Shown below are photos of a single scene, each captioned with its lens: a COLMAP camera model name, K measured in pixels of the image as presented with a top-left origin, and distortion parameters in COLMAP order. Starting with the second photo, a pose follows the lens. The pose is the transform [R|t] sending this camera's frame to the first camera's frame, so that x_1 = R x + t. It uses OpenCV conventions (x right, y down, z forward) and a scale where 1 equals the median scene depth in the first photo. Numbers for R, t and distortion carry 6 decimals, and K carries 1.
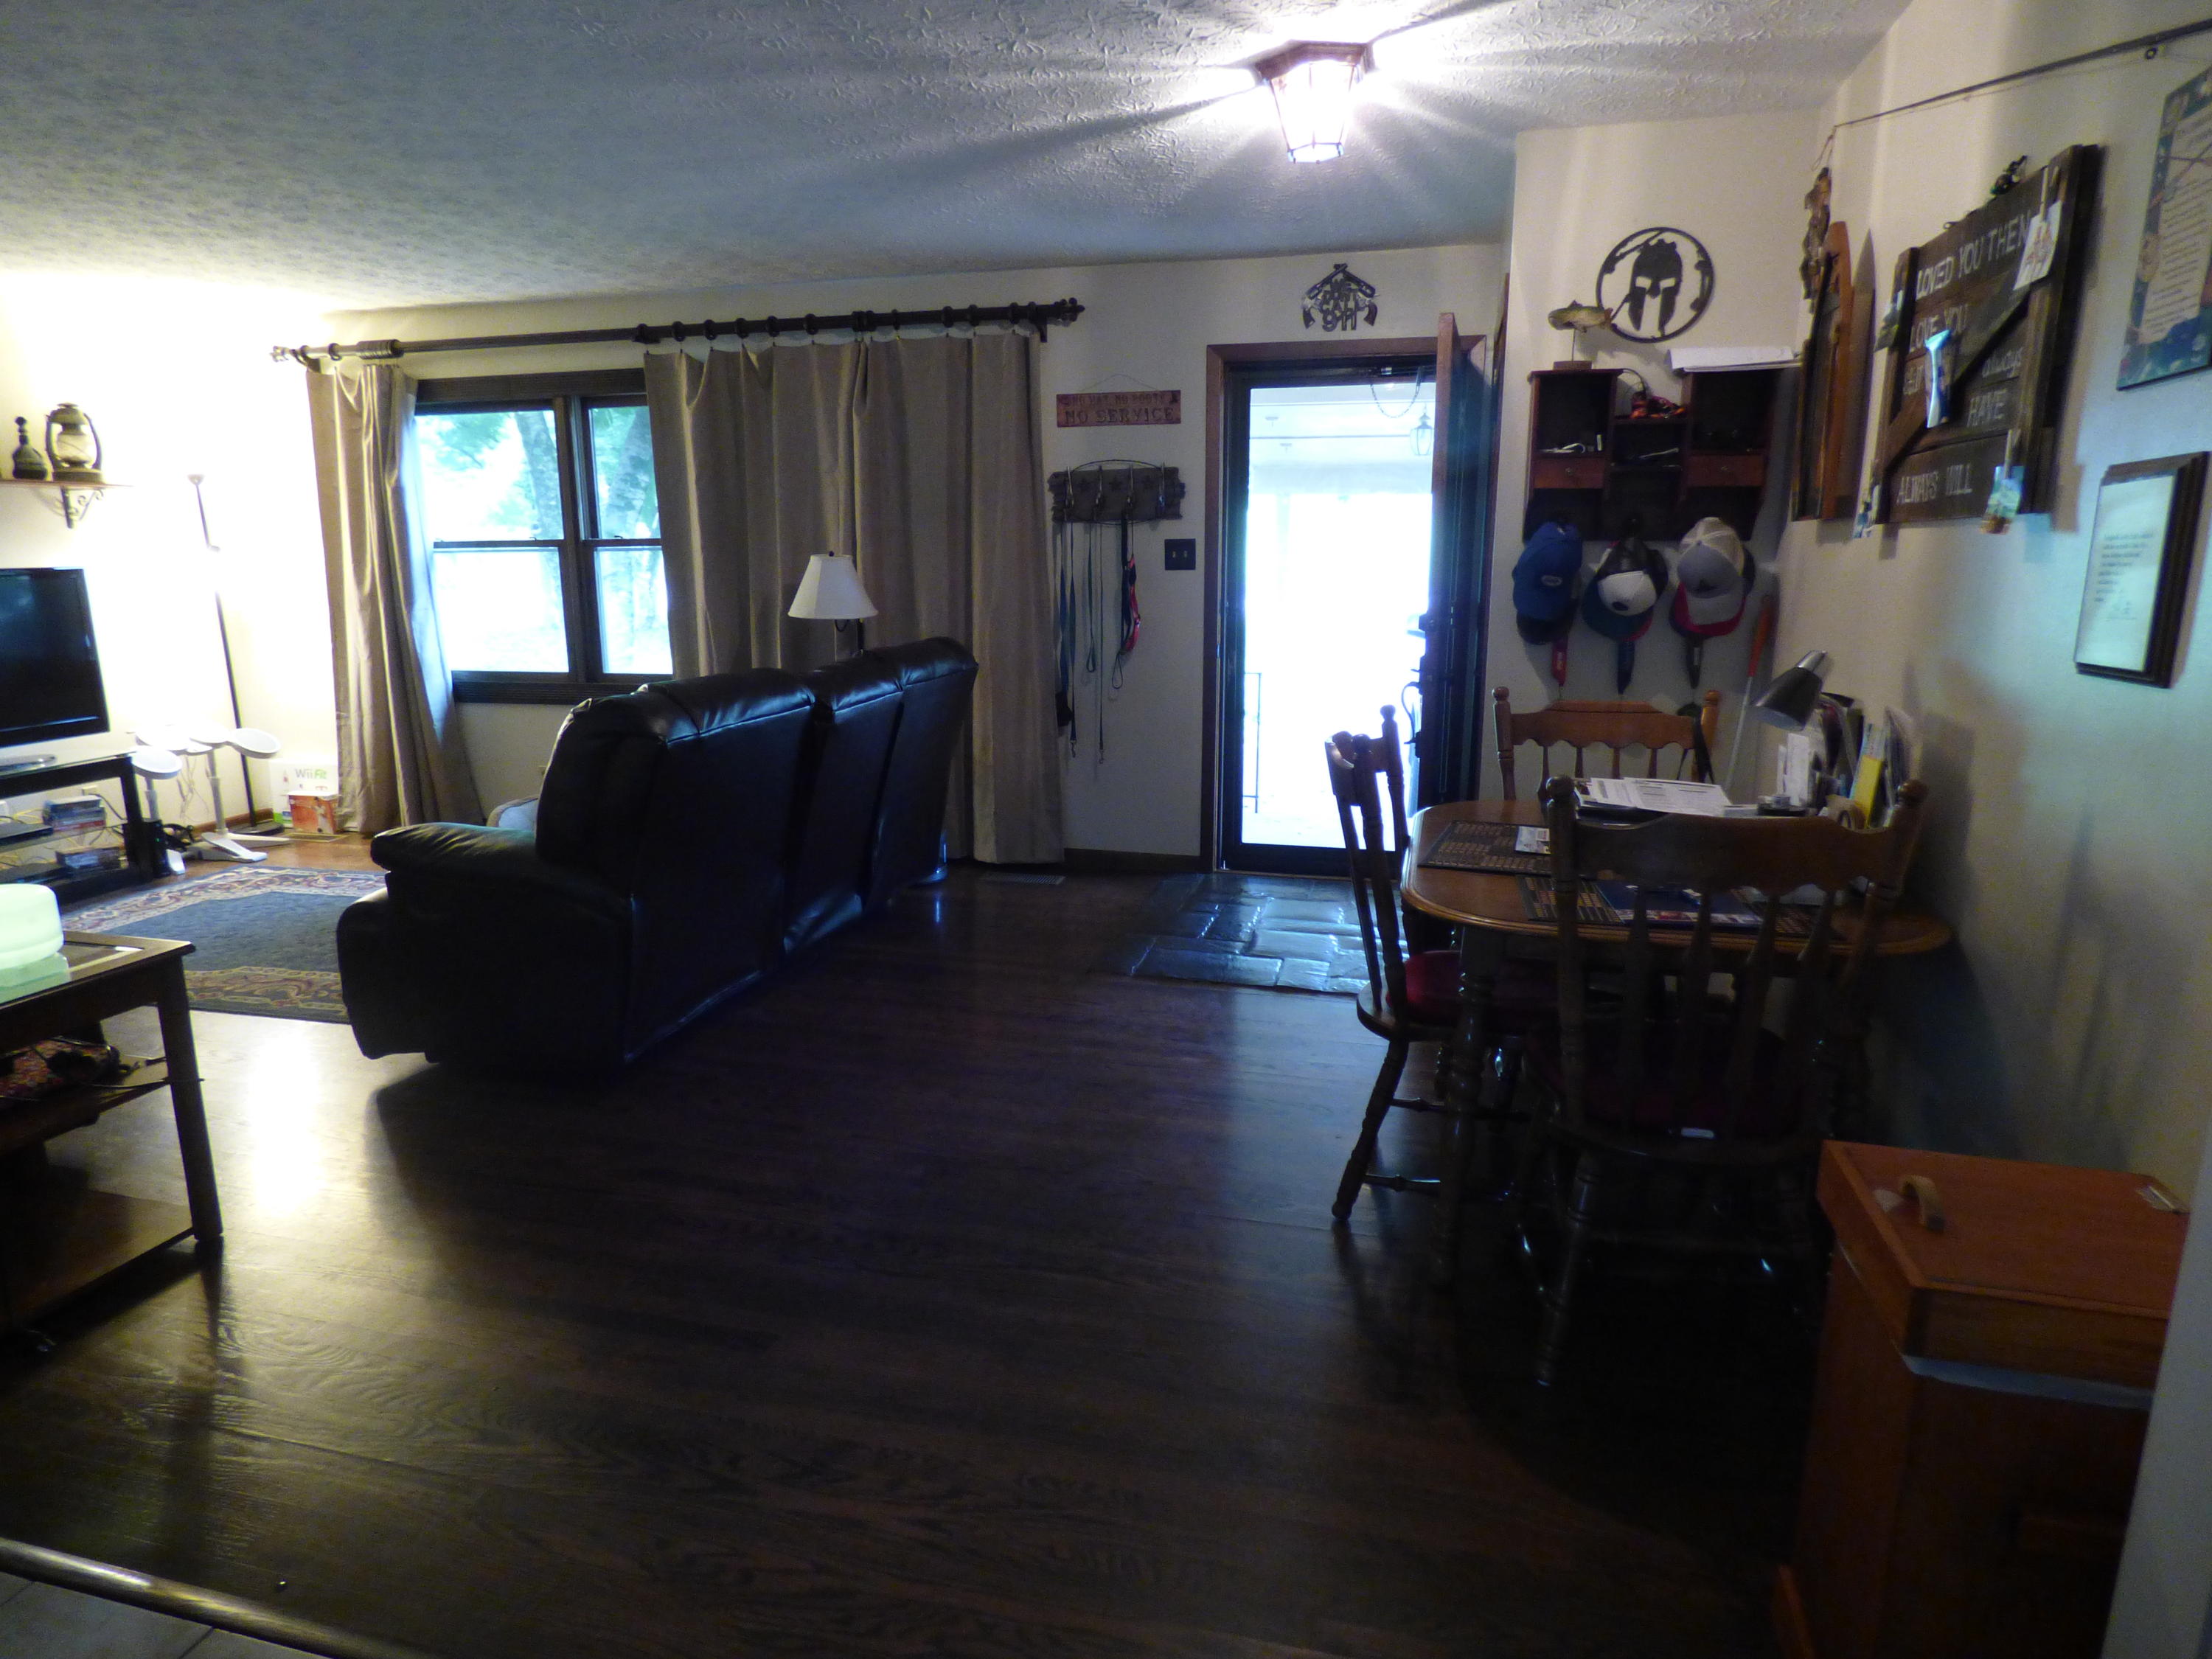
lens RADIAL K [[1331.2, 0, 1107.6], [0, 1331.2, 829.0], [0, 0, 1]] dist [-0.005621, 0.007193]
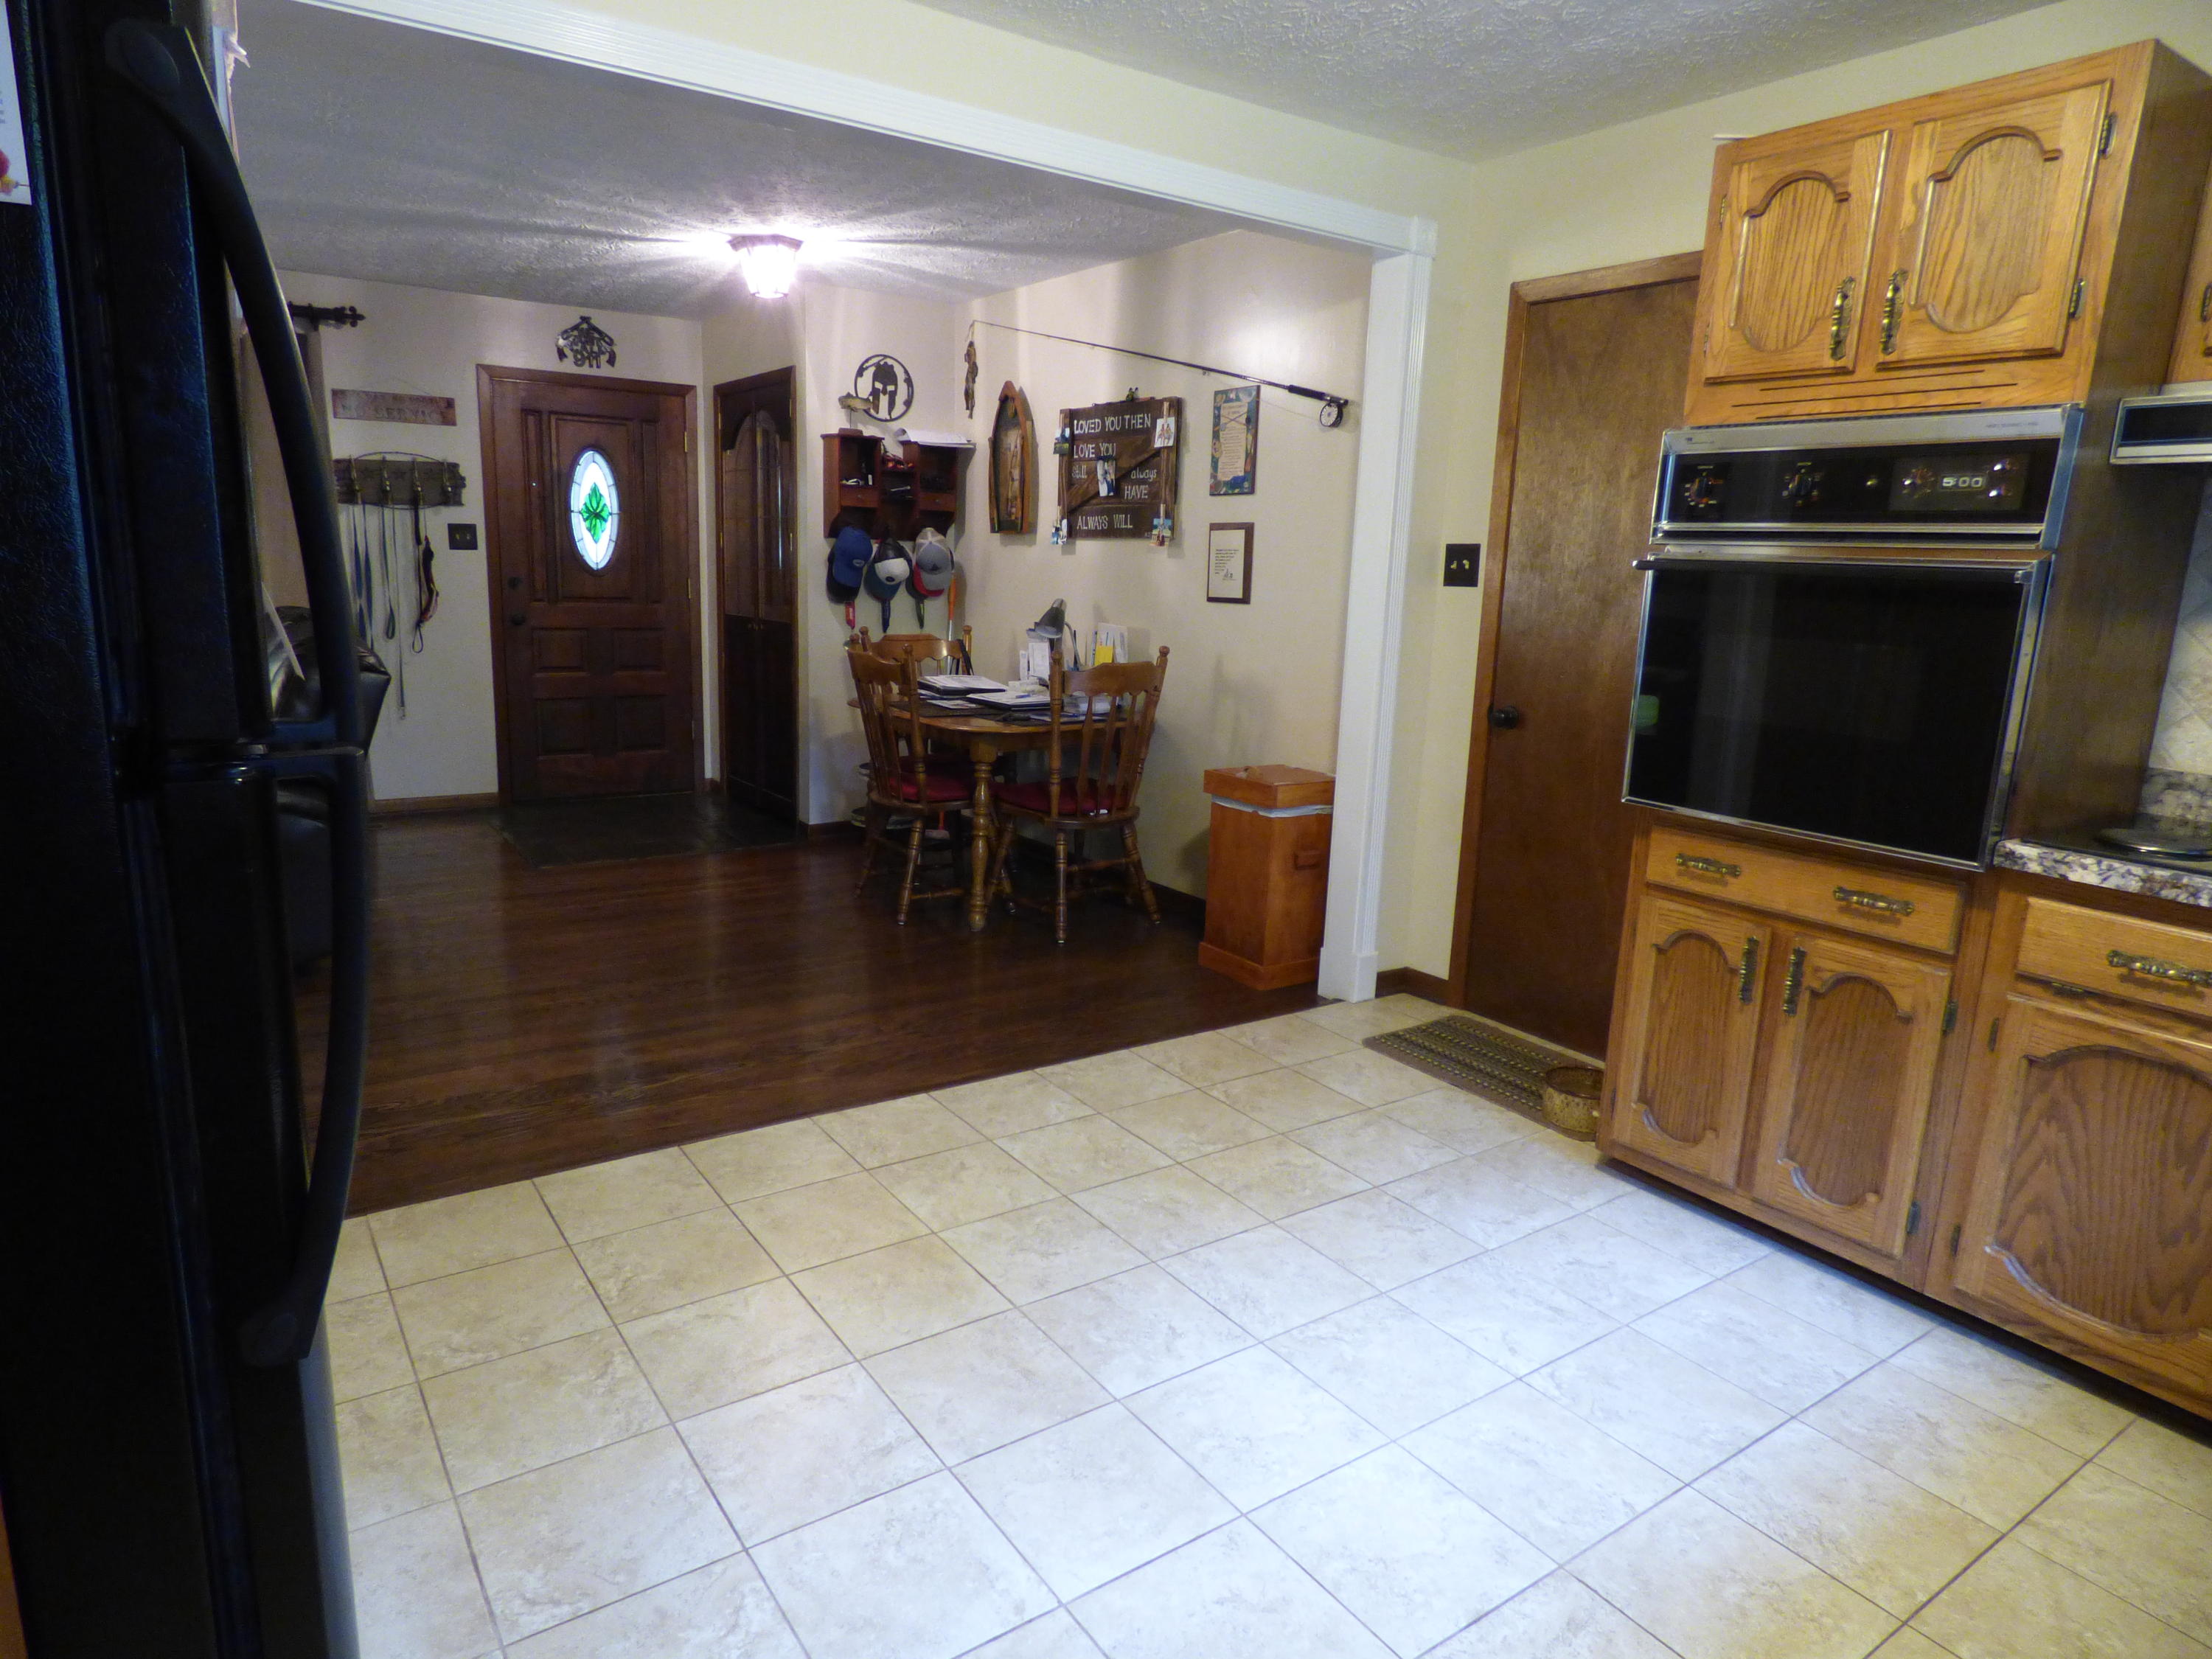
lens RADIAL K [[1331.2, 0, 1101.1], [0, 1331.2, 829.6], [0, 0, 1]] dist [-0.005621, 0.007193]
pose [[0.645225, -0.134677, 0.752028, -0.738557], [0.126691, 0.989573, 0.068520, 0.063132], [-0.753415, 0.051065, 0.655560, -0.279614]]
